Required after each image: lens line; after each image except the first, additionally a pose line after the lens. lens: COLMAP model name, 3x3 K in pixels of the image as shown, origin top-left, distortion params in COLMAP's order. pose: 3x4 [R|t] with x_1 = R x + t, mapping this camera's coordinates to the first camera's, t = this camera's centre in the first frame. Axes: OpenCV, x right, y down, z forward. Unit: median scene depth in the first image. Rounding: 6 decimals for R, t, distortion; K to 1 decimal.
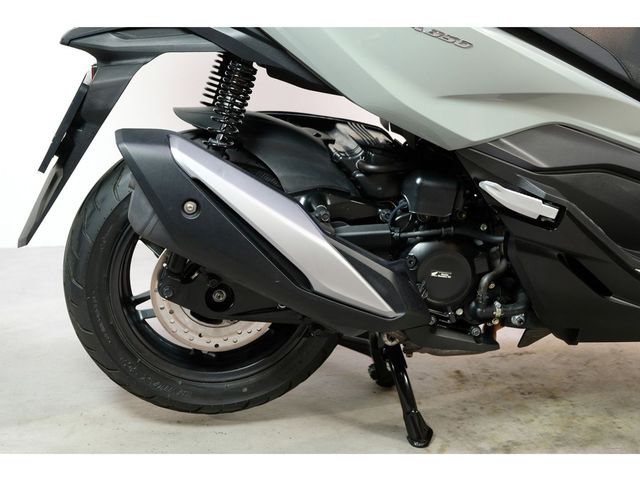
lens RADIAL K [[952.1, 0, 320.0], [0, 952.1, 240.0], [0, 0, 1]] dist [-0.022171, -0.048472]
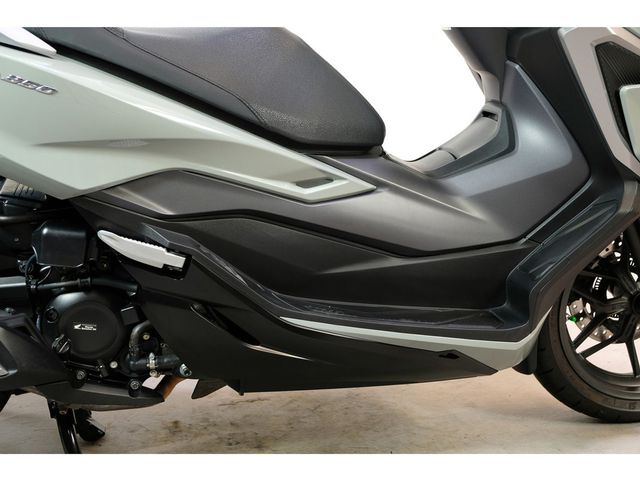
lens RADIAL K [[952.1, 0, 320.0], [0, 952.1, 240.0], [0, 0, 1]] dist [-0.022171, -0.048472]
pose [[0.996689, -0.019361, 0.078968, 0.292902], [0.022278, 0.999095, -0.036222, -0.011500], [-0.078195, 0.037862, 0.996219, 0.023218]]
